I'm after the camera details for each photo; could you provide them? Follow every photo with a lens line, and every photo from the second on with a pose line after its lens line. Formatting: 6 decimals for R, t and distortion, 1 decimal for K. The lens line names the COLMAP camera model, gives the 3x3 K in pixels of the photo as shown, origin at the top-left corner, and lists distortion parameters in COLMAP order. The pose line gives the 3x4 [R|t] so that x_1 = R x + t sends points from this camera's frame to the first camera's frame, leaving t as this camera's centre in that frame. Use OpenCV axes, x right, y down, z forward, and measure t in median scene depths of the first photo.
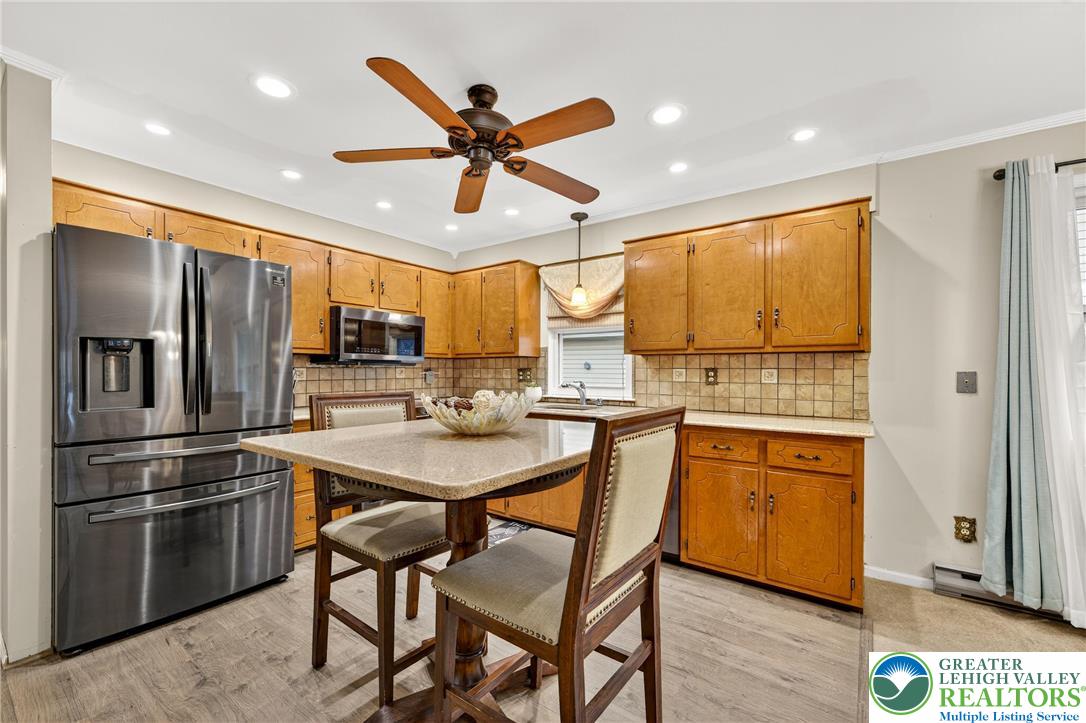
lens RADIAL K [[440.9, 0, 548.9], [0, 440.9, 367.2], [0, 0, 1]] dist [-0.002147, -0.000499]
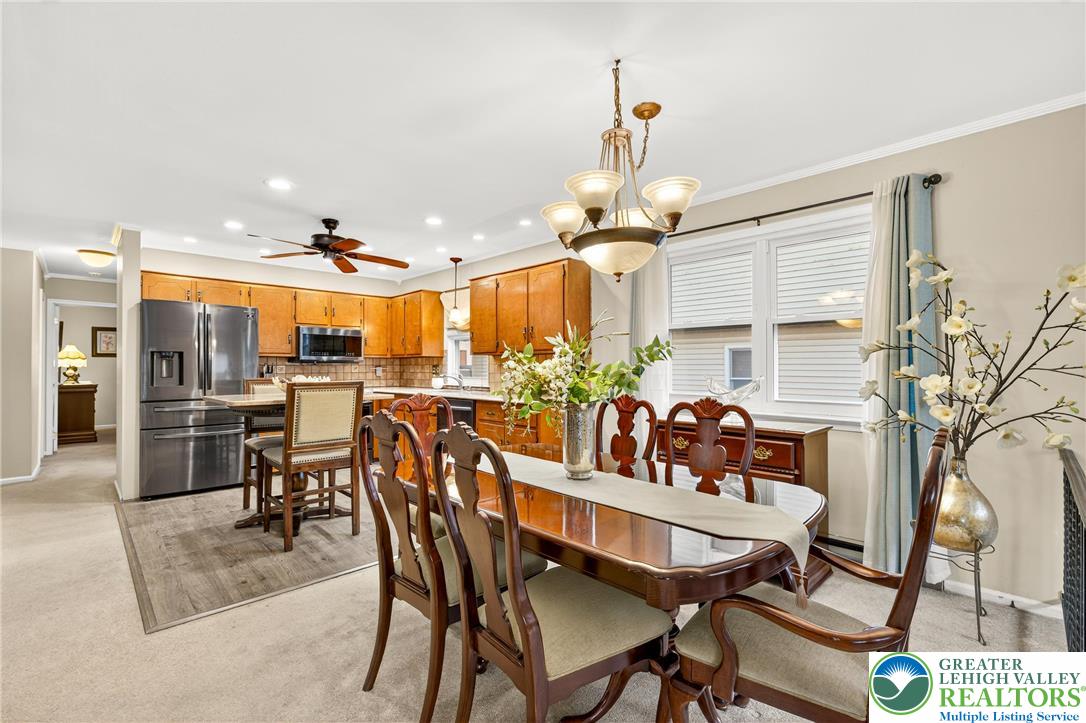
lens RADIAL K [[475.9, 0, 543.0], [0, 475.9, 361.5], [0, 0, 1]] dist [0.001126, 0.000095]
pose [[0.984148, -0.006244, -0.177240, 0.781244], [0.005379, 0.999971, -0.005360, 0.002218], [0.177269, 0.004321, 0.984153, -0.603567]]
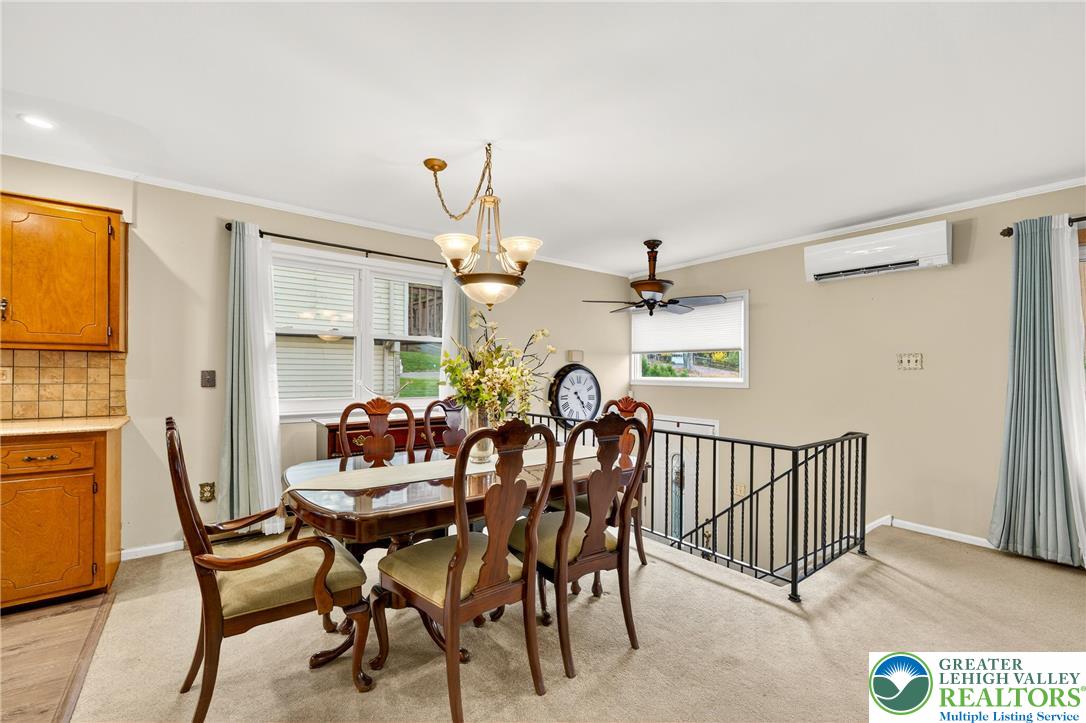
lens RADIAL K [[453.1, 0, 537.8], [0, 453.1, 373.0], [0, 0, 1]] dist [-0.001250, 0.000051]
pose [[0.299798, -0.003885, 0.953995, -0.026552], [-0.010484, 0.999918, 0.007367, -0.002310], [-0.953945, -0.012210, 0.299732, -0.269768]]
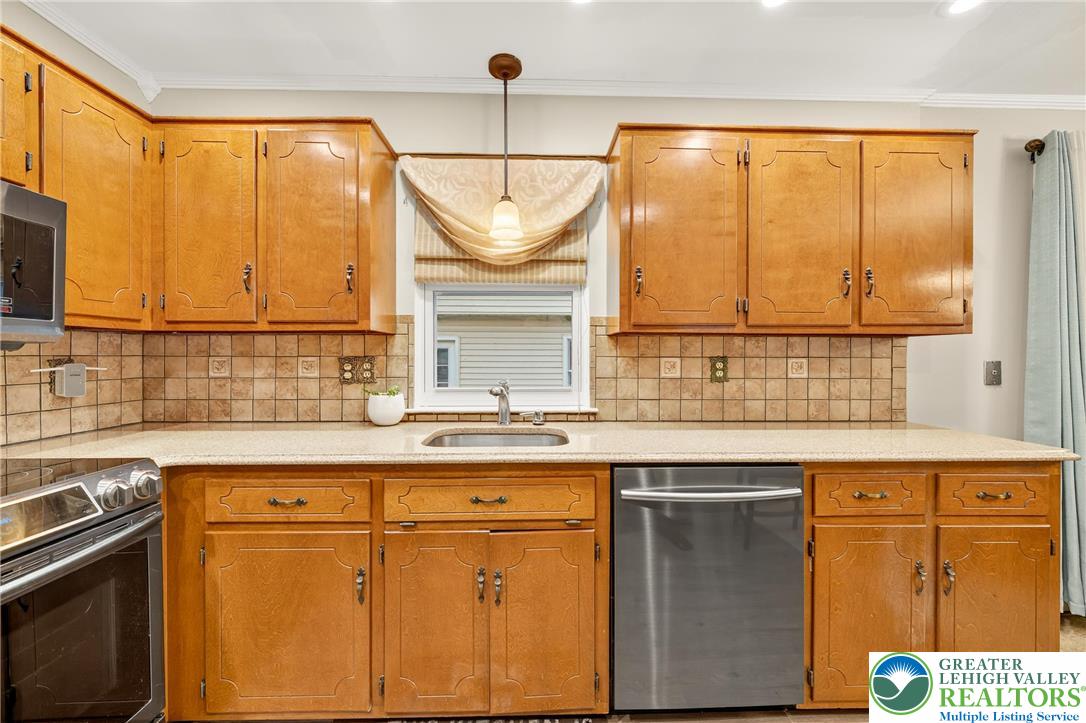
lens RADIAL K [[423.9, 0, 542.8], [0, 423.9, 357.6], [0, 0, 1]] dist [-0.000816, -0.000221]
pose [[0.802409, -0.003666, 0.596763, -0.245371], [-0.002781, 0.999947, 0.009882, -0.002280], [-0.596768, -0.009589, 0.802357, 0.708948]]
